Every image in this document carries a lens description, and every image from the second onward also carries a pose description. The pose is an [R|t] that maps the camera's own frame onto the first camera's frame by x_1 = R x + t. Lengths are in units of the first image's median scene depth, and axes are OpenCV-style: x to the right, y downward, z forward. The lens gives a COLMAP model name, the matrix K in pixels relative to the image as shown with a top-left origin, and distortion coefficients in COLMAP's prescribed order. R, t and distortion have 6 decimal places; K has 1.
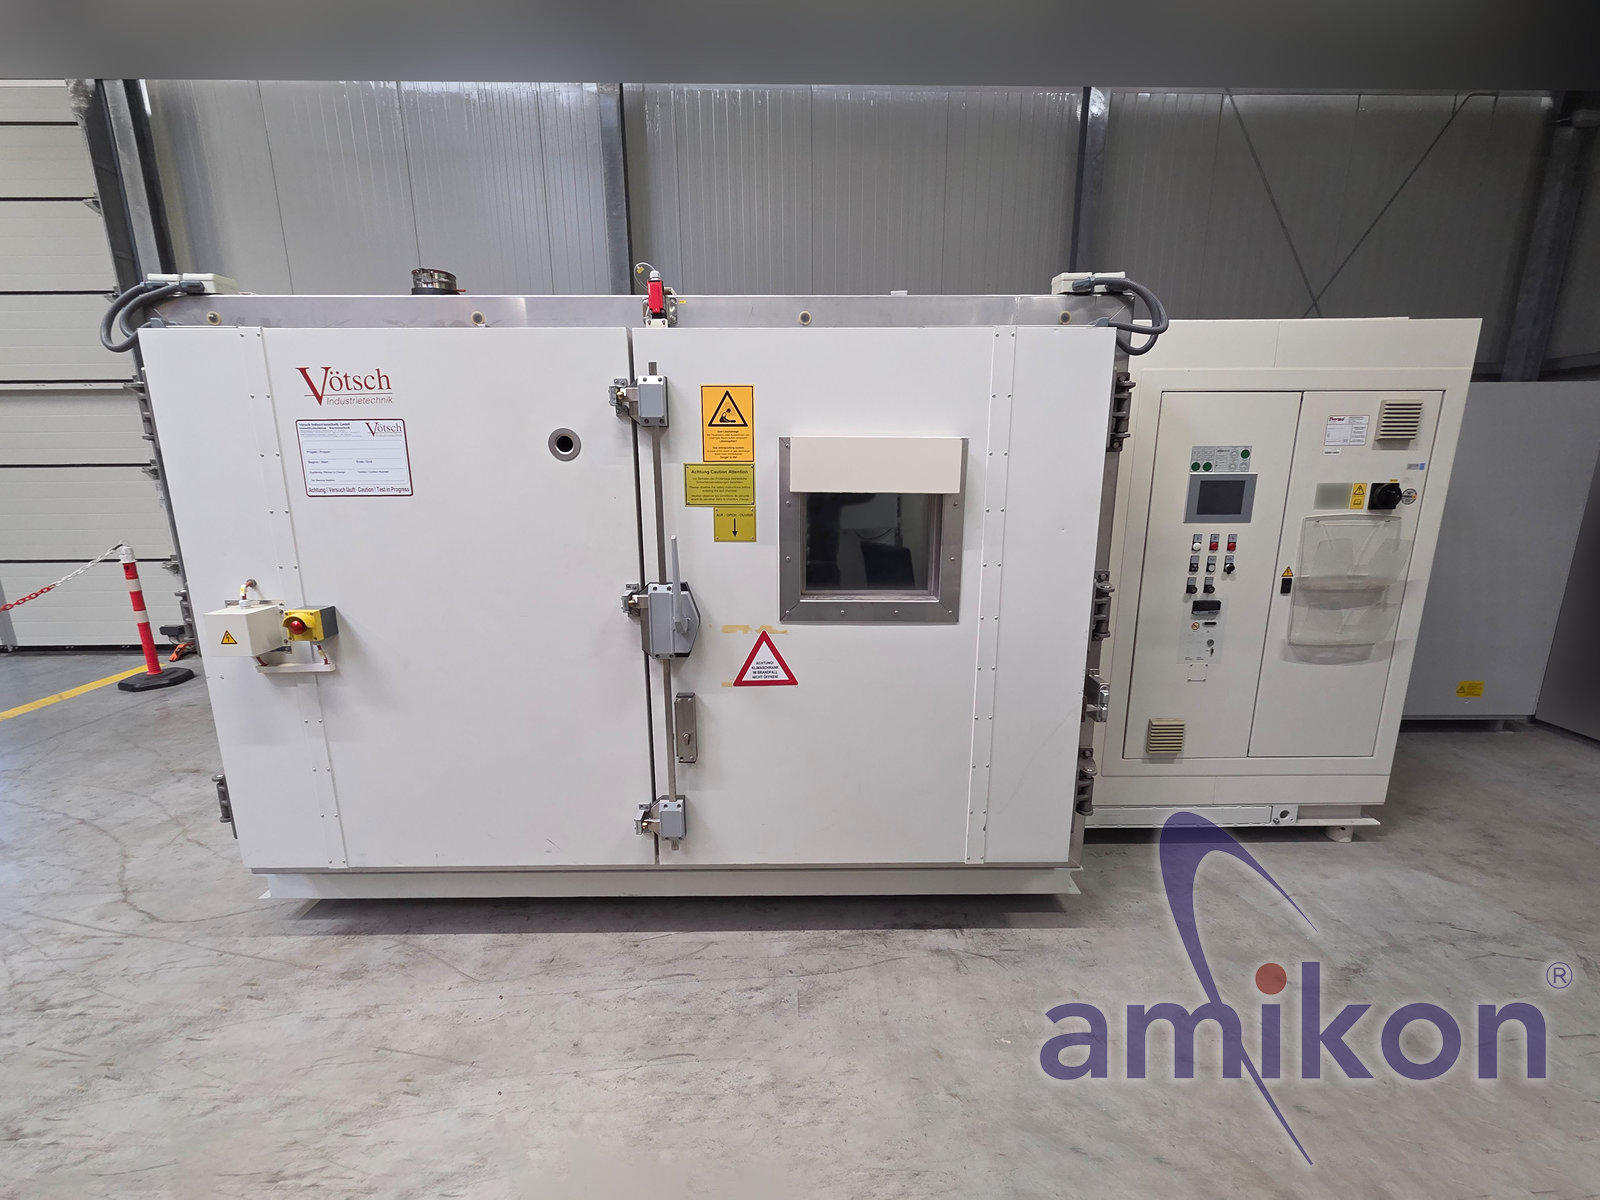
lens RADIAL K [[650.1, 0, 805.0], [0, 650.1, 596.1], [0, 0, 1]] dist [0.003383, -0.000366]
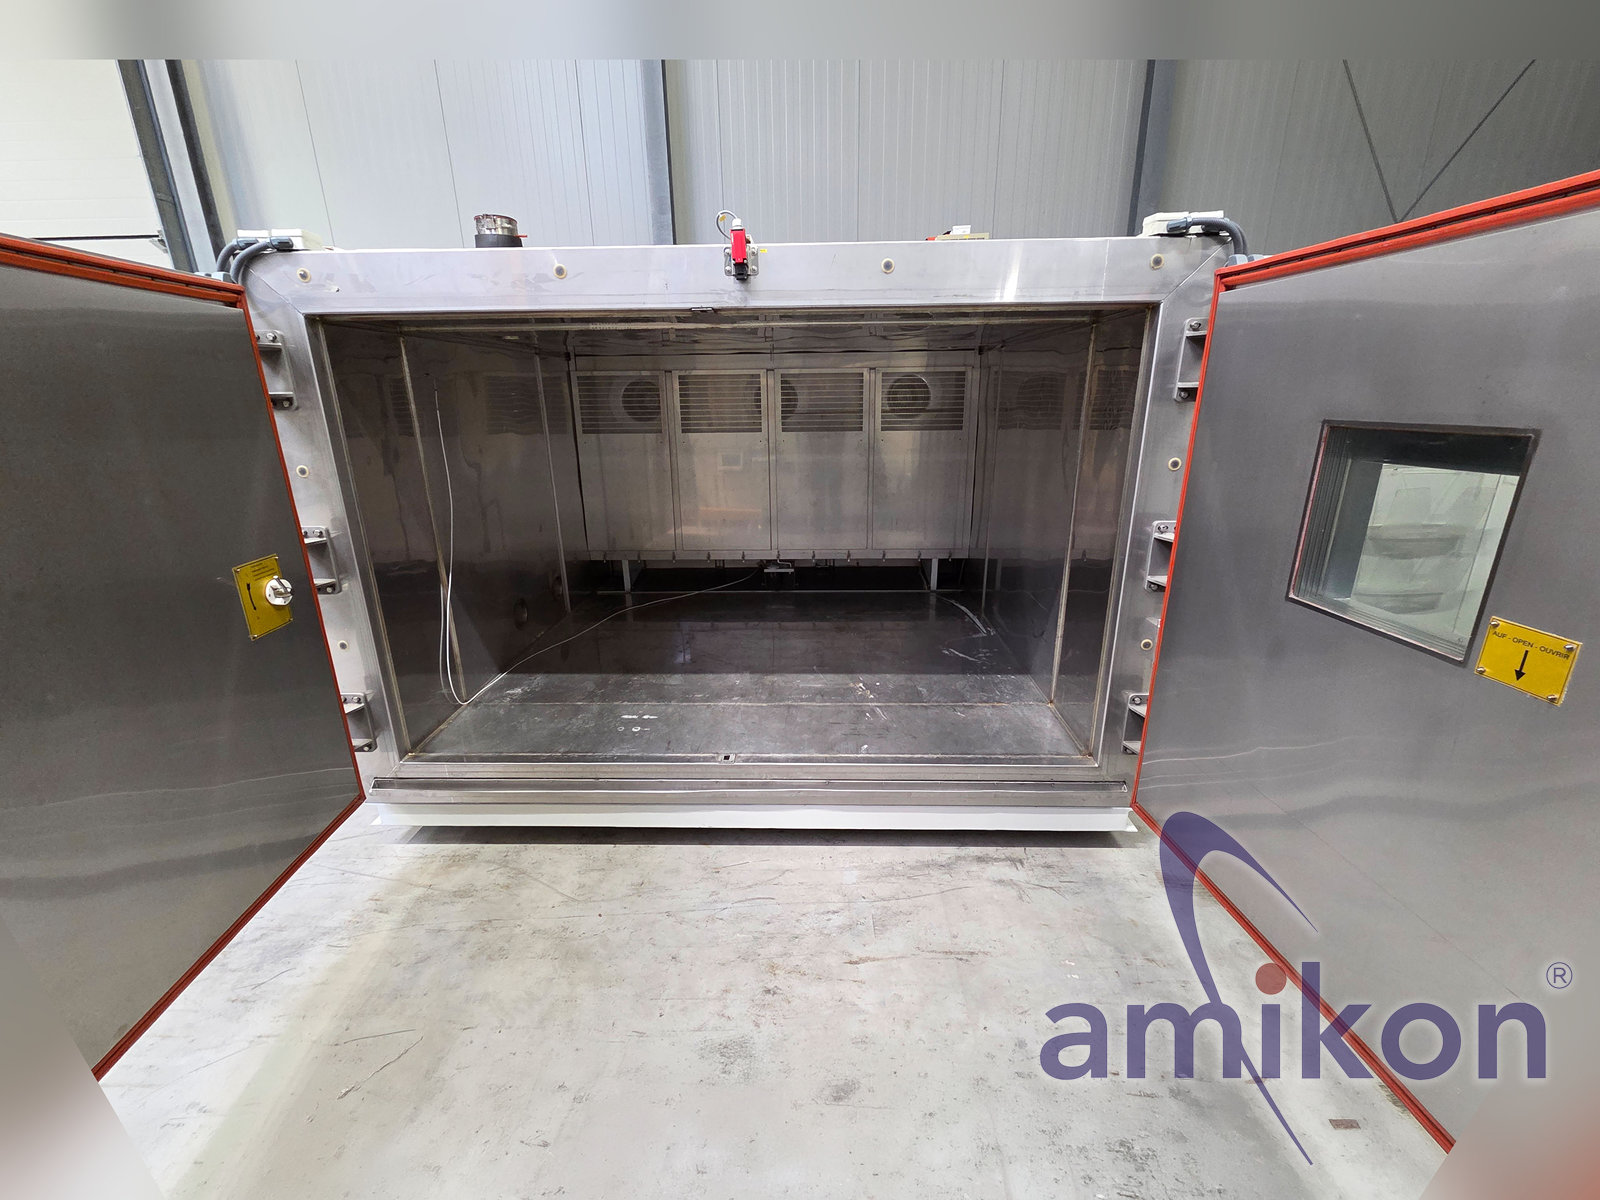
lens RADIAL K [[650.1, 0, 805.0], [0, 650.1, 596.1], [0, 0, 1]] dist [0.003383, -0.000366]
pose [[0.999459, 0.002004, -0.032822, -0.082963], [0.001013, 0.995794, 0.091619, -0.017736], [0.032868, -0.091603, 0.995253, -0.027457]]
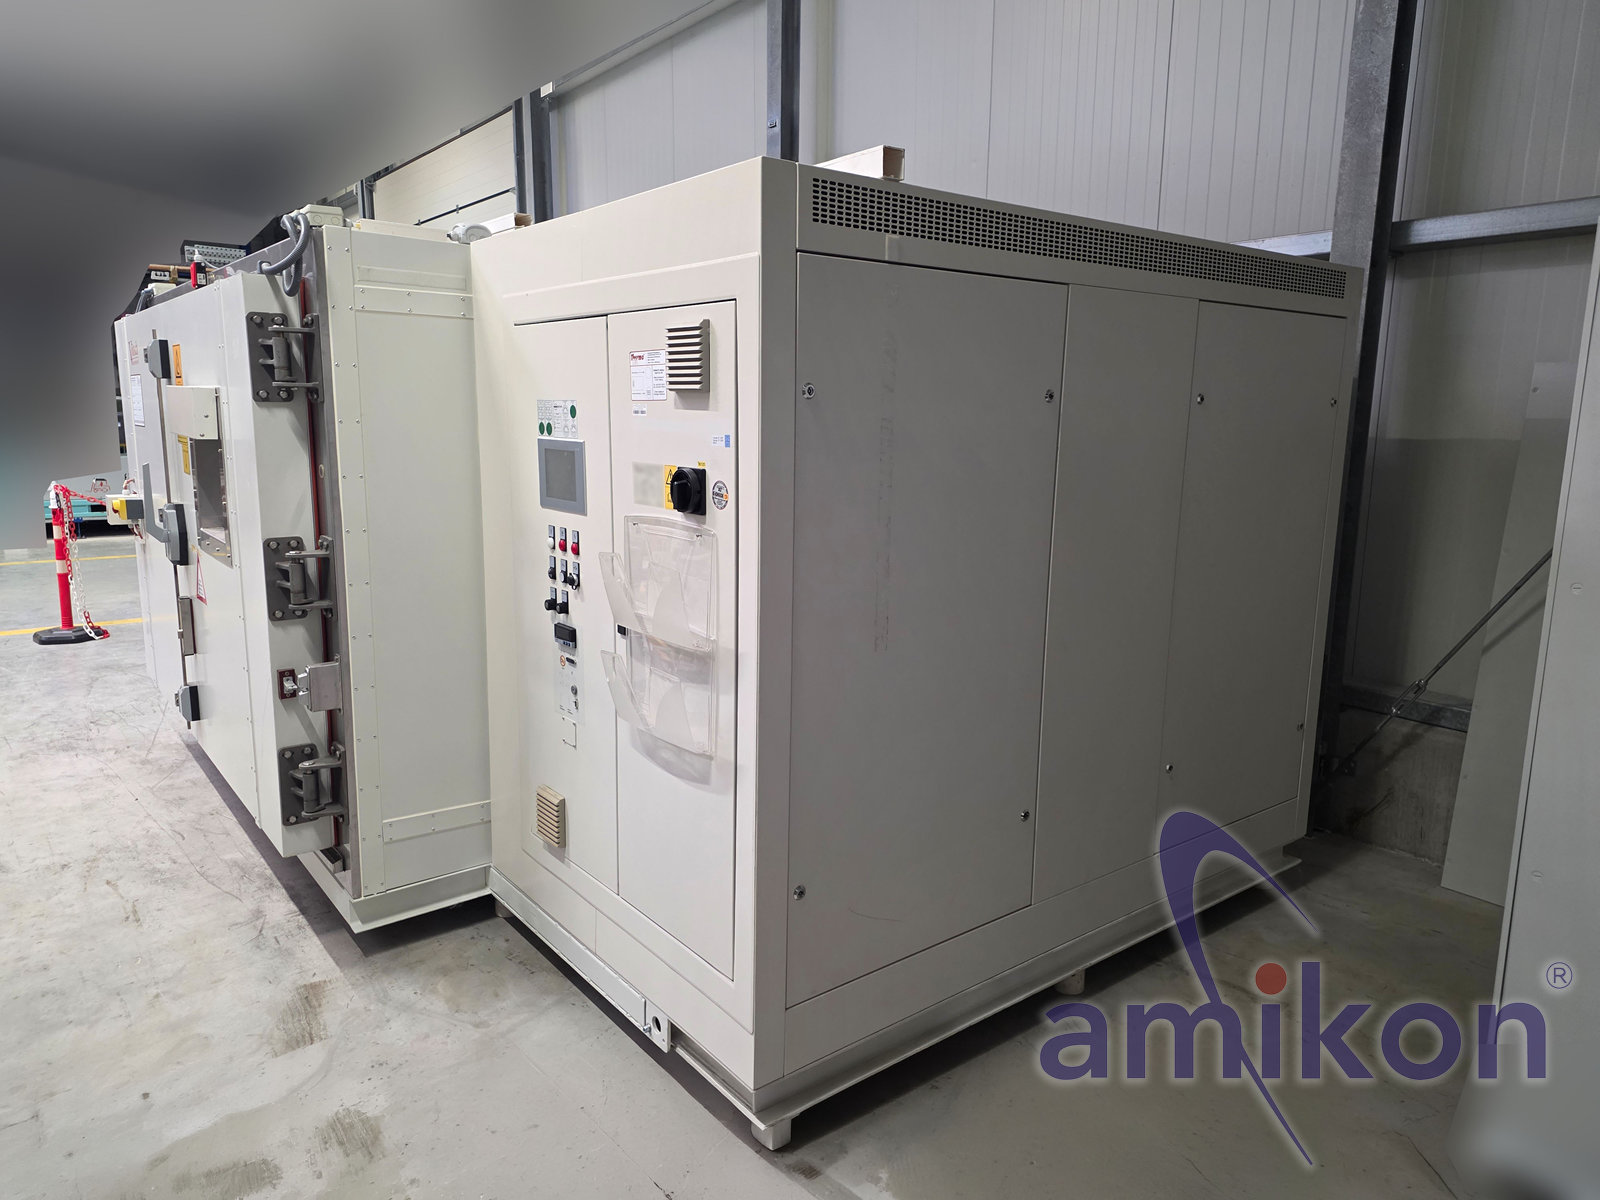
lens RADIAL K [[1054.2, 0, 800.0], [0, 1054.2, 600.0], [0, 0, 1]] dist [0.080407, -0.064981]
pose [[0.611006, 0.153847, -0.776533, 1.909663], [-0.179405, 0.982322, 0.053455, -0.143770], [0.771029, 0.106653, 0.627805, 0.579314]]
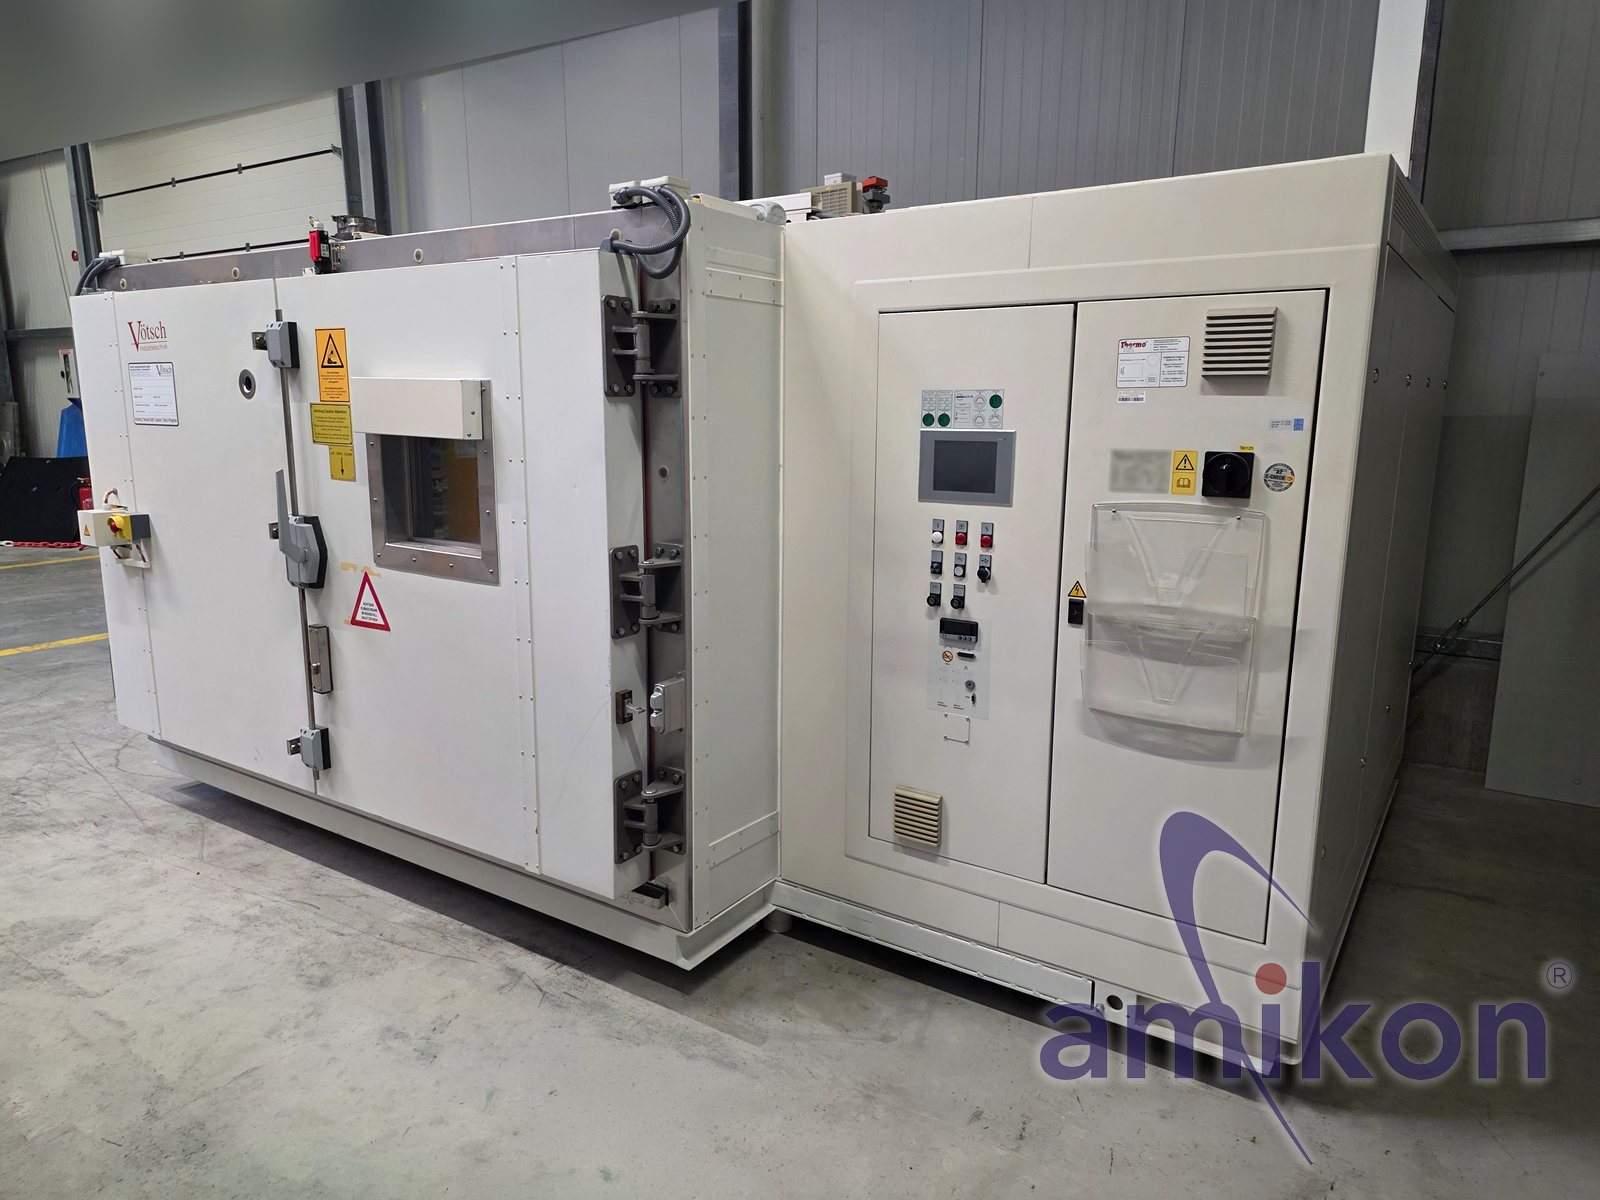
lens RADIAL K [[1044.1, 0, 789.4], [0, 1044.1, 600.2], [0, 0, 1]] dist [0.095615, -0.081606]
pose [[0.822166, 0.115066, -0.557497, 1.261589], [-0.125515, 0.991898, 0.019622, -0.014569], [0.555237, 0.053842, 0.829947, 0.012064]]
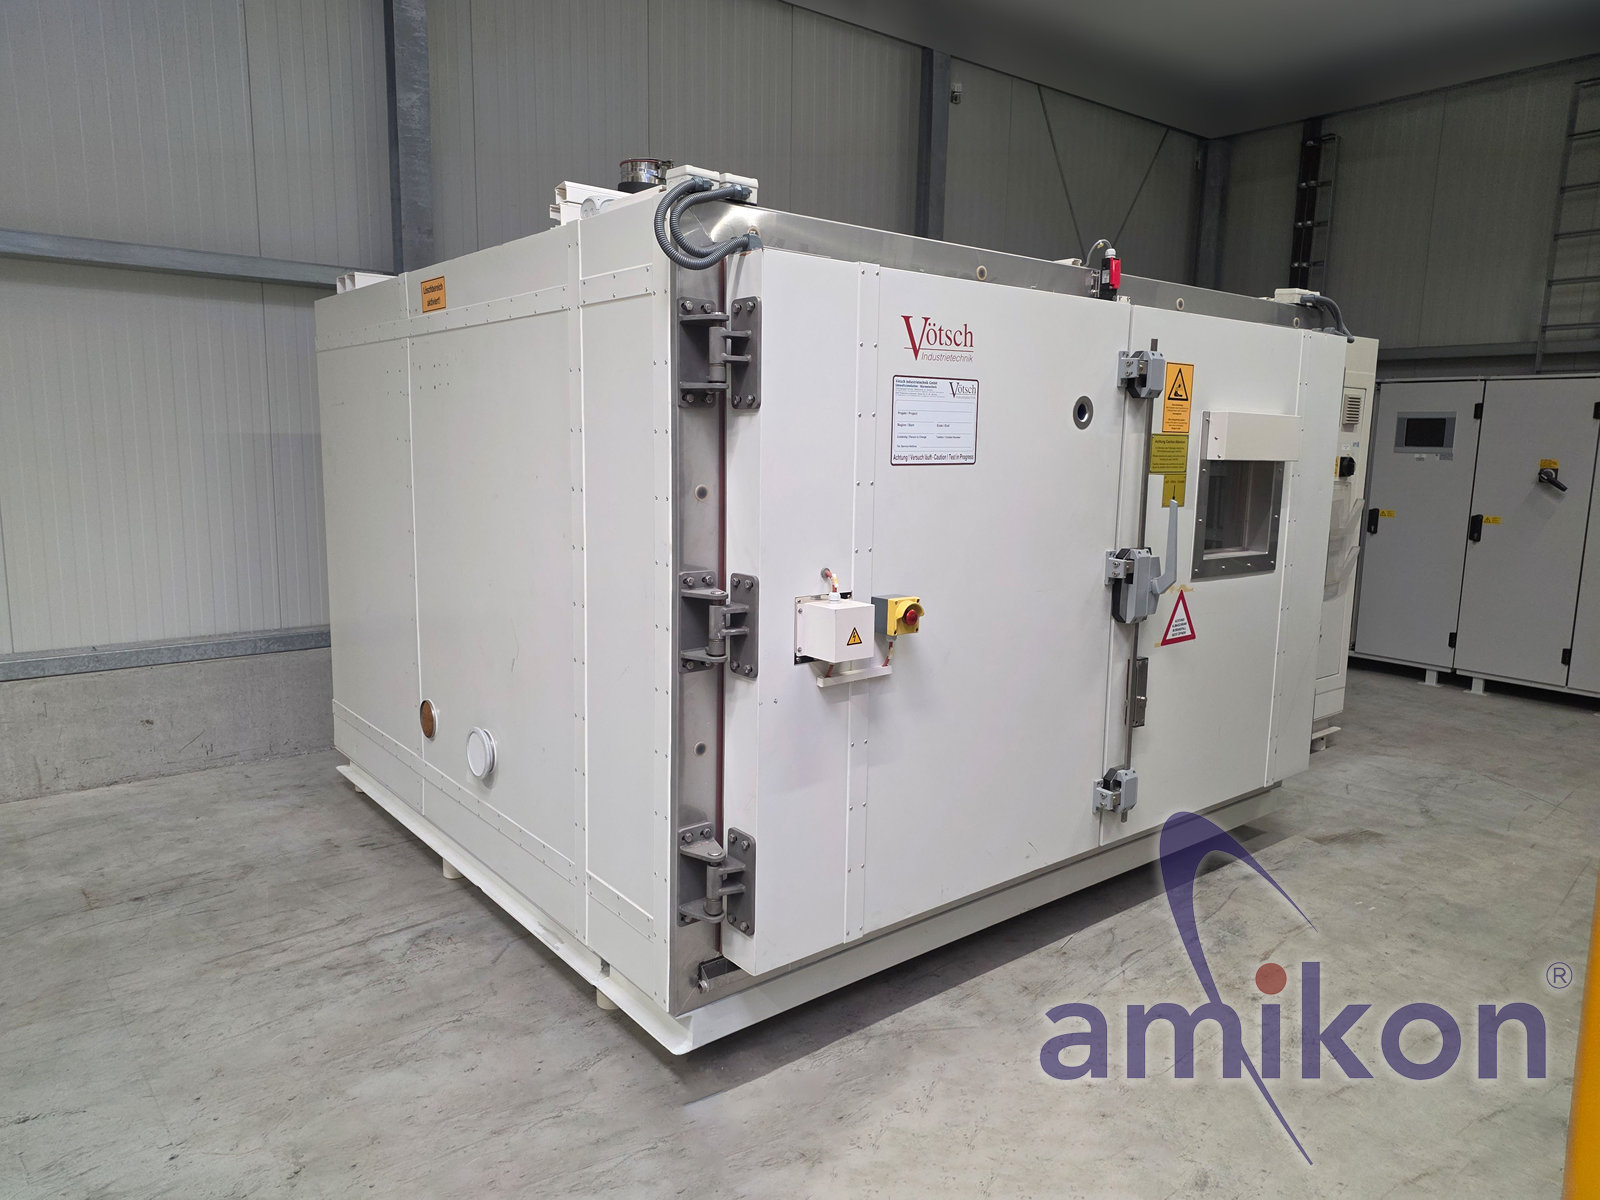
lens RADIAL K [[1054.2, 0, 800.0], [0, 1054.2, 600.0], [0, 0, 1]] dist [0.080407, -0.064981]
pose [[0.779321, -0.077832, 0.621772, -1.501634], [0.111084, 0.993700, -0.014841, 0.024502], [-0.616700, 0.080635, 0.783058, 0.013055]]
